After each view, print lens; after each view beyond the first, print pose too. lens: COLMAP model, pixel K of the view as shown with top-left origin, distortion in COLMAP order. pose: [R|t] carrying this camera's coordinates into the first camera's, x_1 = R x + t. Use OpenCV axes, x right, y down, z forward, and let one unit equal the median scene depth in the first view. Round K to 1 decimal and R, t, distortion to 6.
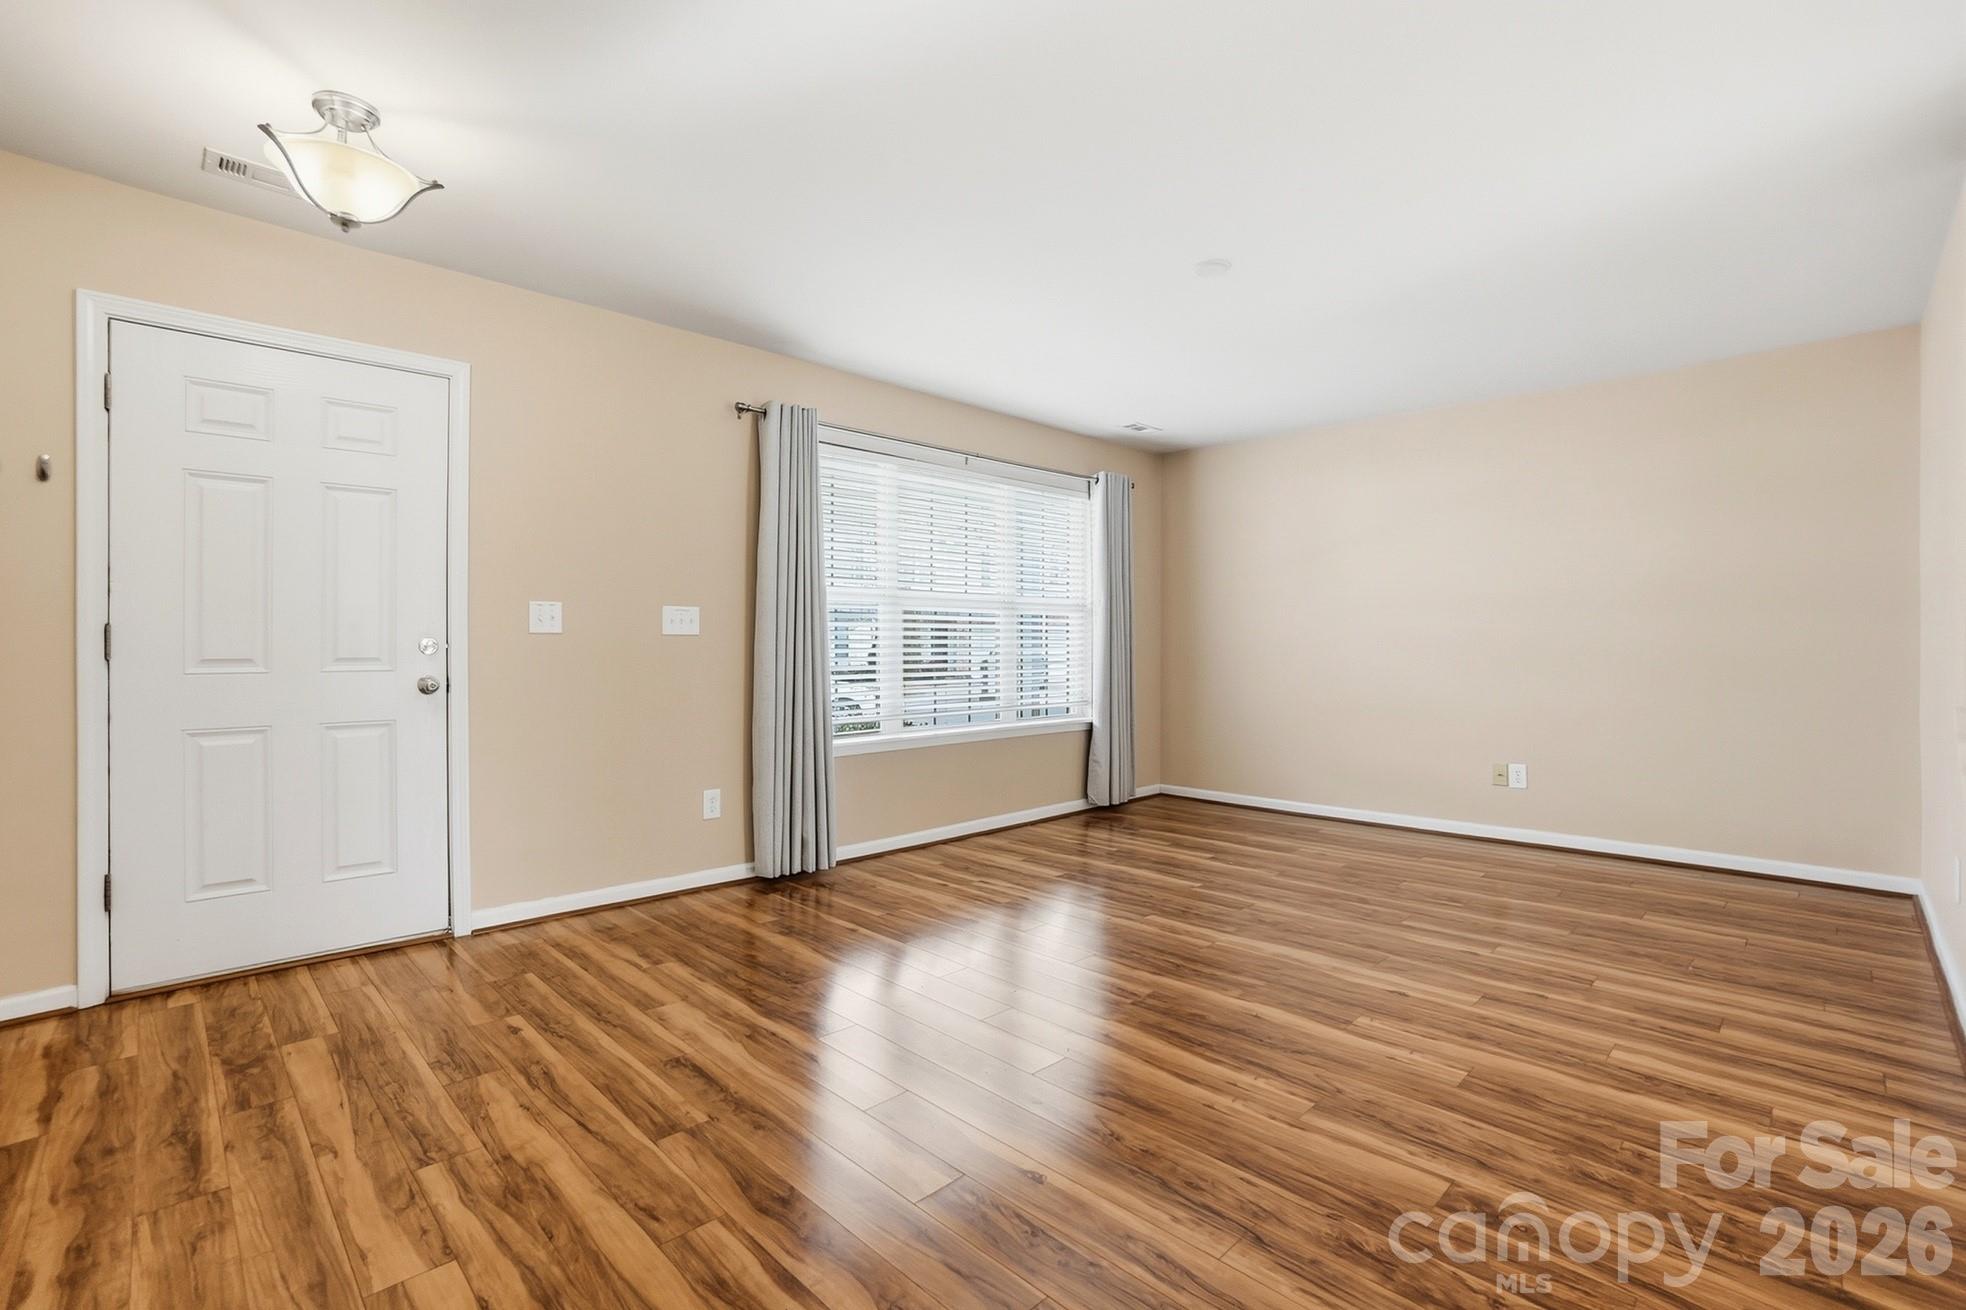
lens RADIAL K [[885.5, 0, 974.3], [0, 885.5, 637.3], [0, 0, 1]] dist [-0.065051, 0.022037]
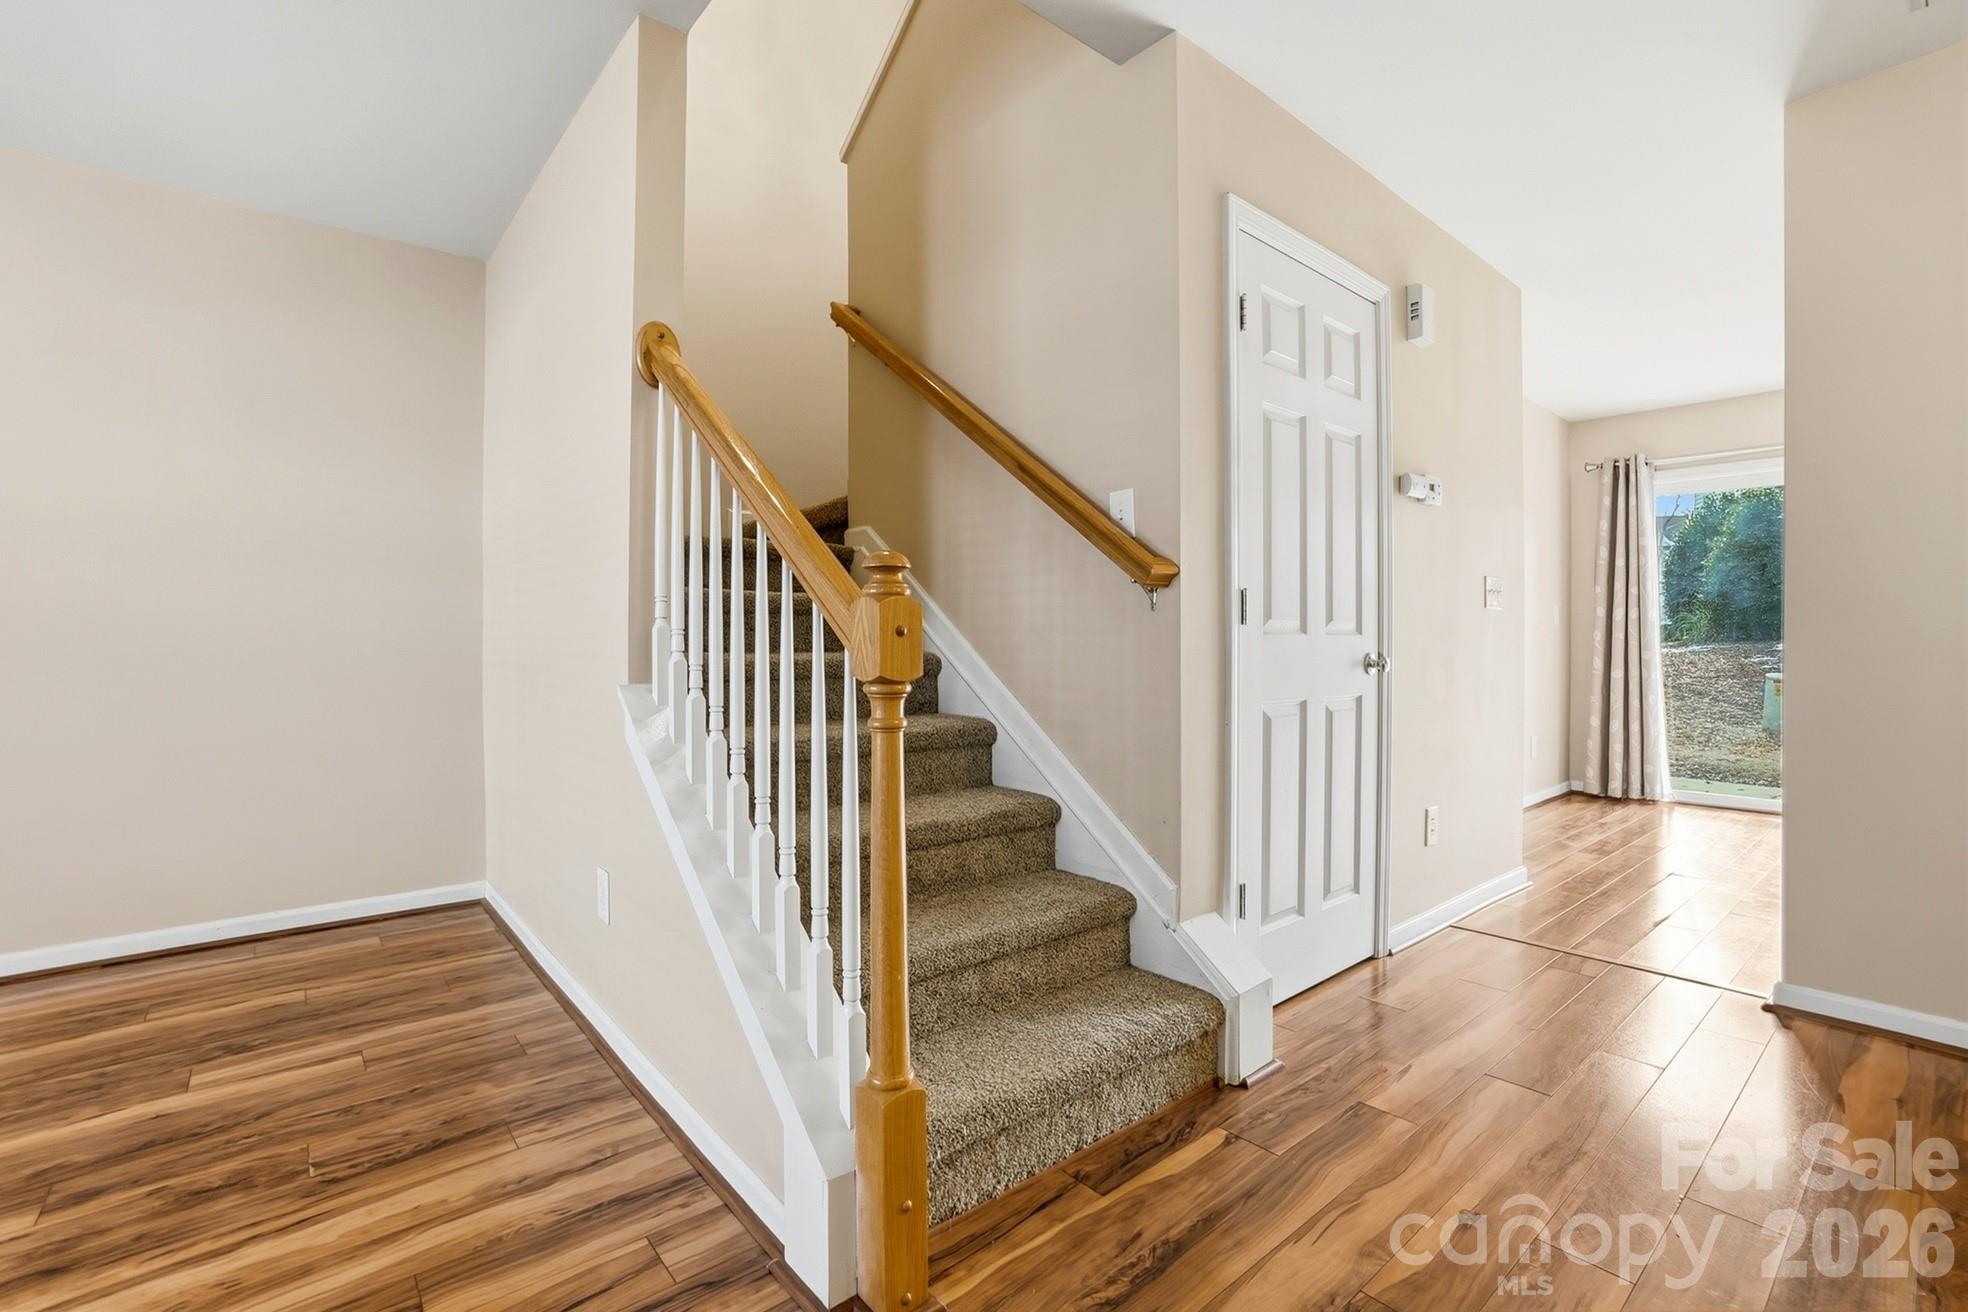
lens RADIAL K [[872.4, 0, 972.5], [0, 872.4, 648.8], [0, 0, 1]] dist [-0.067128, 0.021764]
pose [[0.082467, -0.011042, 0.996533, 0.347220], [-0.006143, 0.999914, 0.011588, 0.033545], [-0.996575, -0.007078, 0.082392, 0.543662]]
